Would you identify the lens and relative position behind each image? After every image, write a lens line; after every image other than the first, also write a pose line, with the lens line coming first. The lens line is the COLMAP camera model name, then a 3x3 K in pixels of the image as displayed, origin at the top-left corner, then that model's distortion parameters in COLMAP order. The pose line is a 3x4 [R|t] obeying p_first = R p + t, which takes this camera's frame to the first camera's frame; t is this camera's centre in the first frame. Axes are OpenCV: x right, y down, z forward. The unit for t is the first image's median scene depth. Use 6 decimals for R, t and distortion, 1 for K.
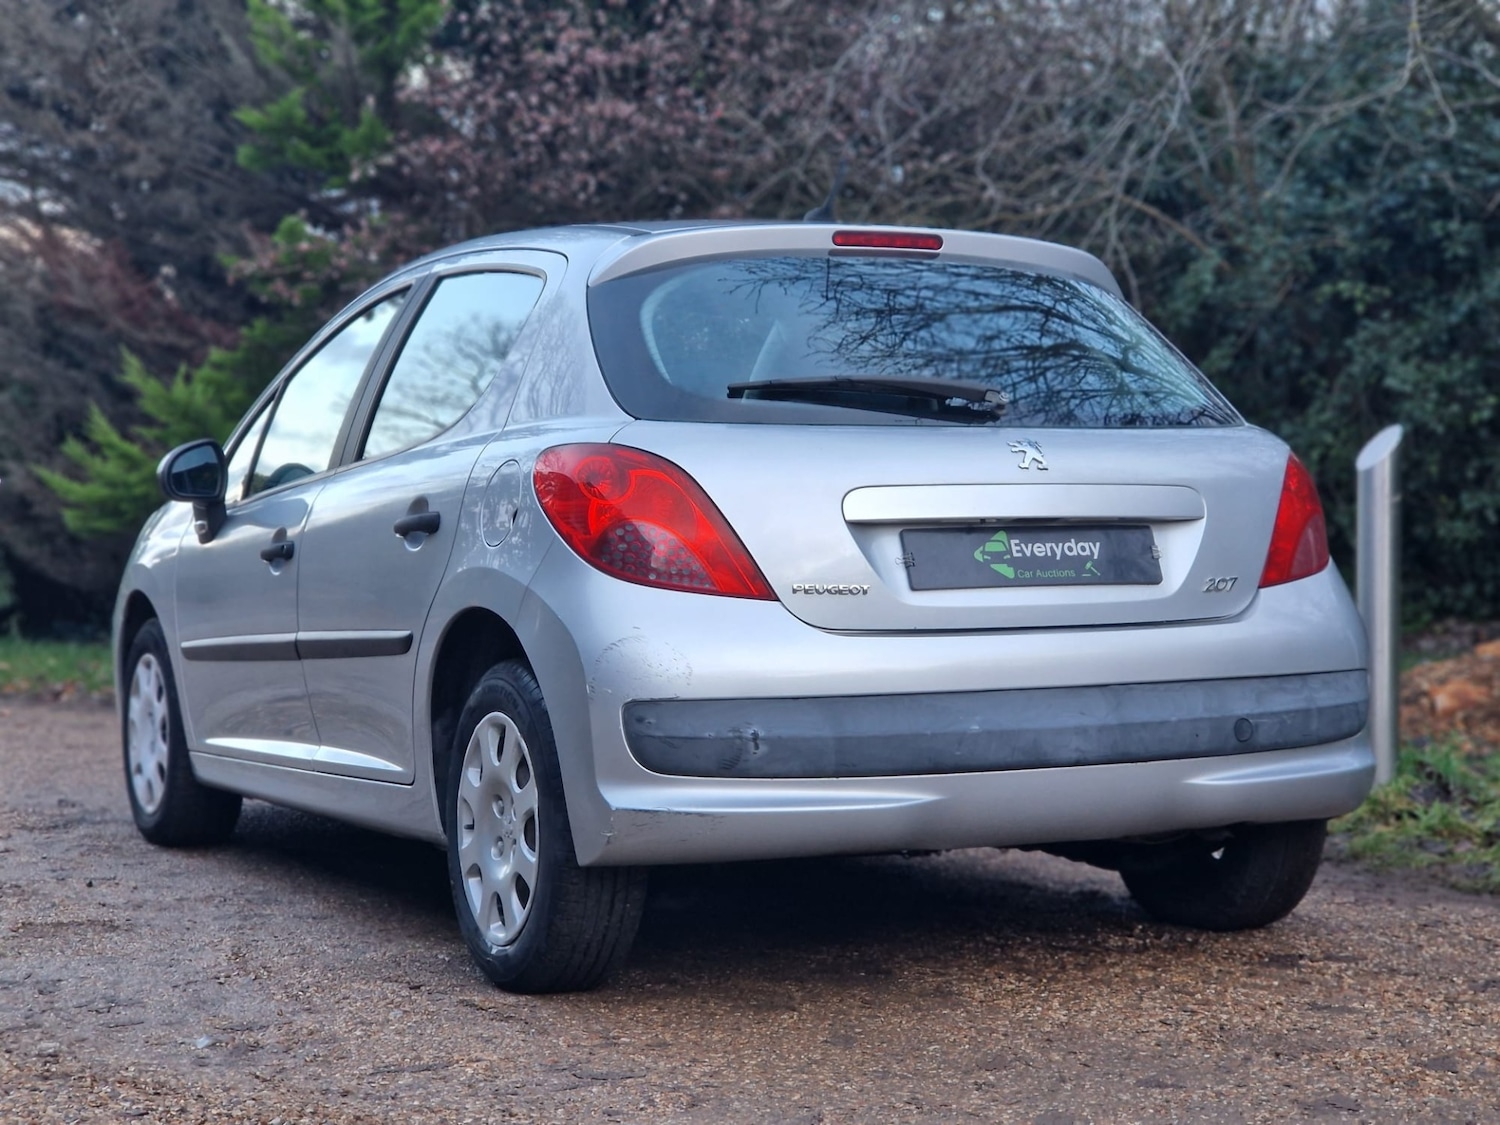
lens RADIAL K [[2787.3, 0, 800.8], [0, 2787.3, 594.0], [0, 0, 1]] dist [0.051370, 0.000000]
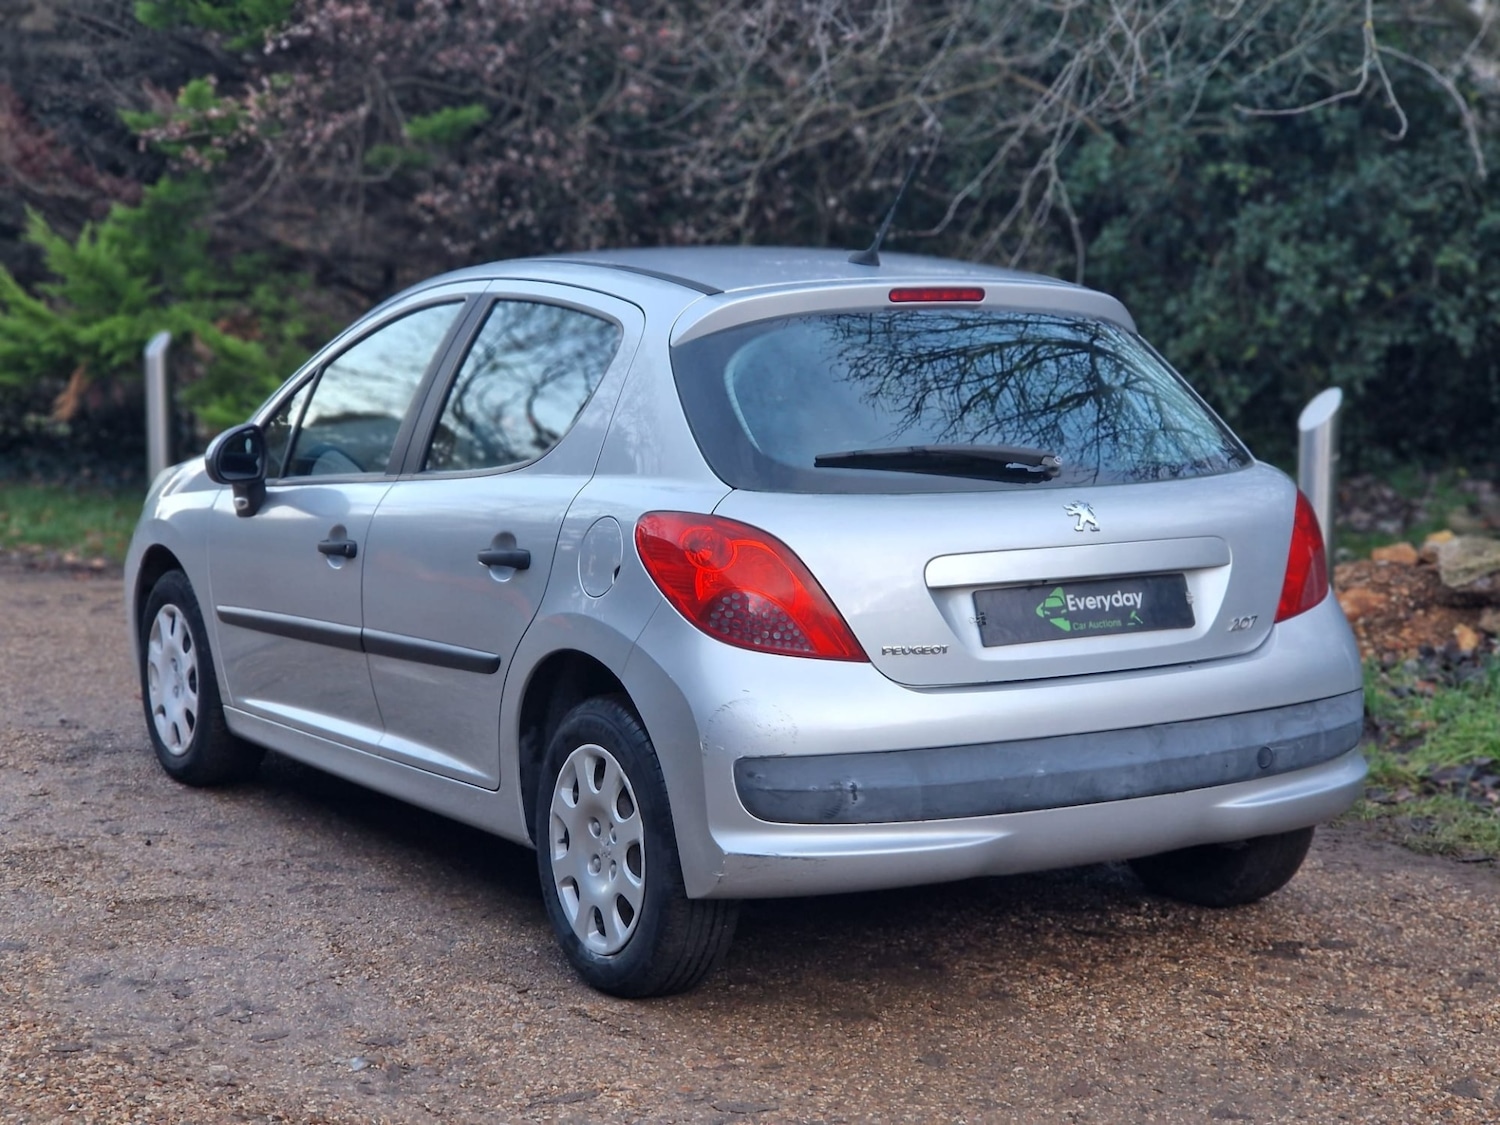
lens RADIAL K [[2787.3, 0, 793.2], [0, 2787.3, 568.5], [0, 0, 1]] dist [0.051370, 0.000000]
pose [[0.997122, -0.001246, 0.075801, -0.113145], [-0.005327, 0.996242, 0.086448, -0.120682], [-0.075624, -0.086603, 0.993368, -0.092048]]
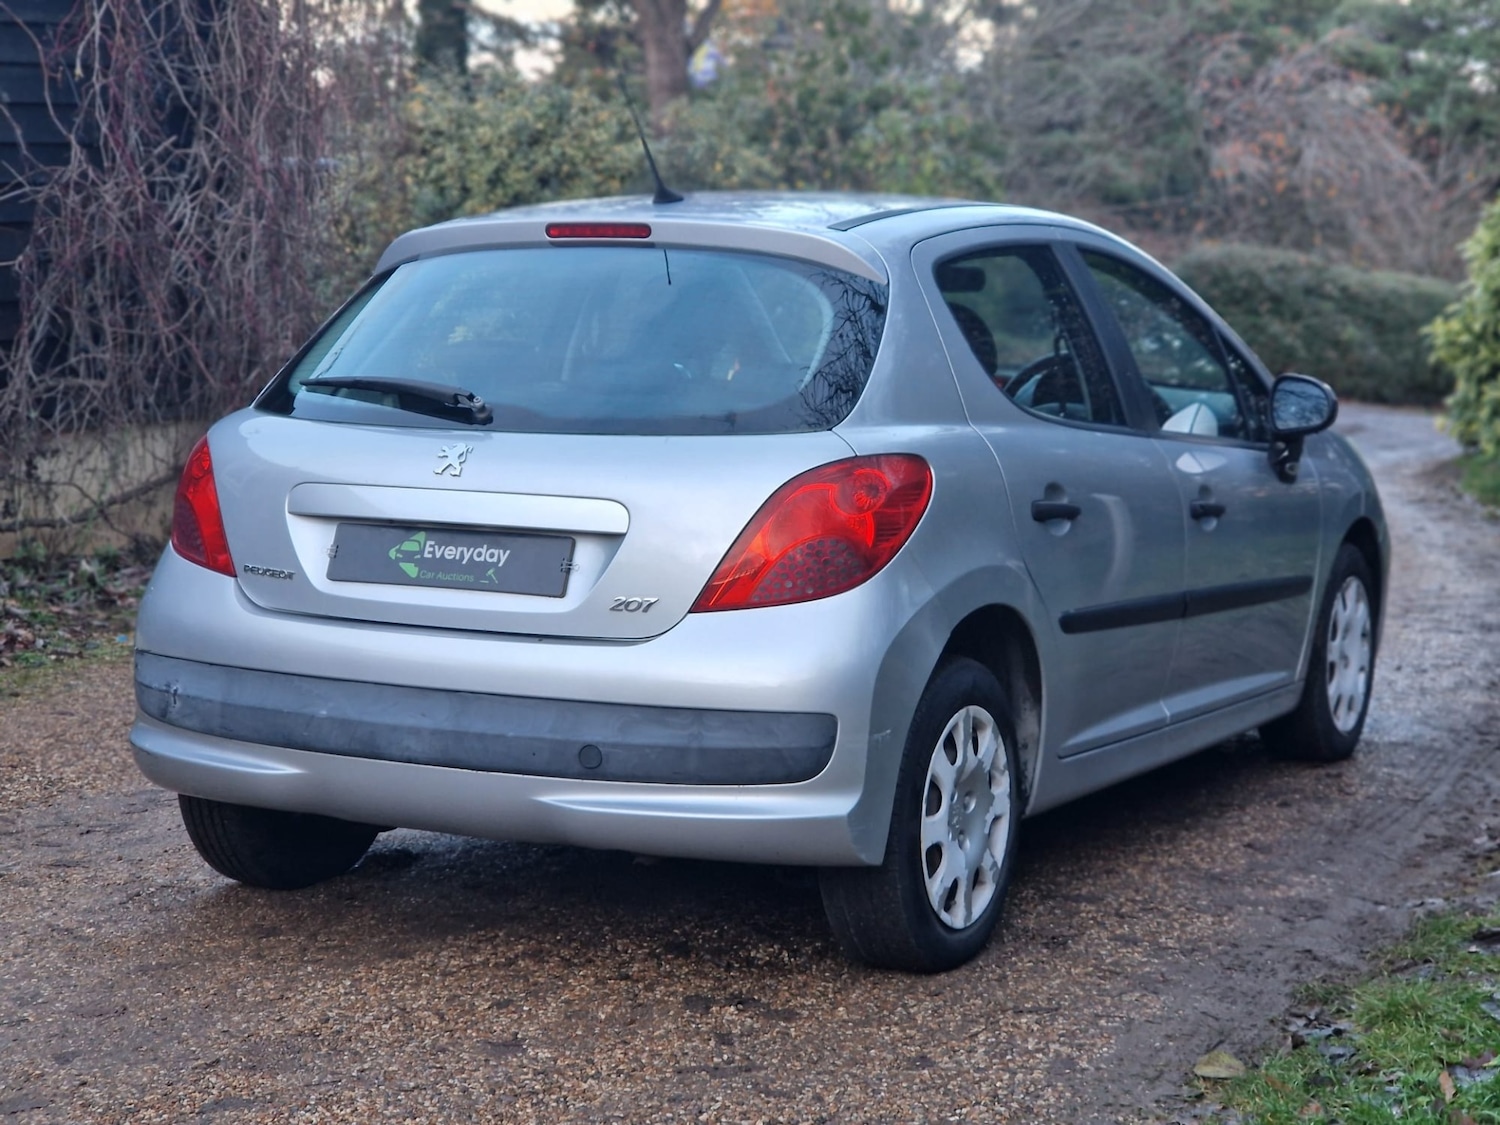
lens RADIAL K [[2787.3, 0, 750.5], [0, 2787.3, 513.3], [0, 0, 1]] dist [0.051370, 0.000000]
pose [[0.572301, 0.089256, -0.815172, 0.954652], [-0.041038, 0.995931, 0.080237, -0.113685], [0.819016, -0.012466, 0.573635, 0.481241]]
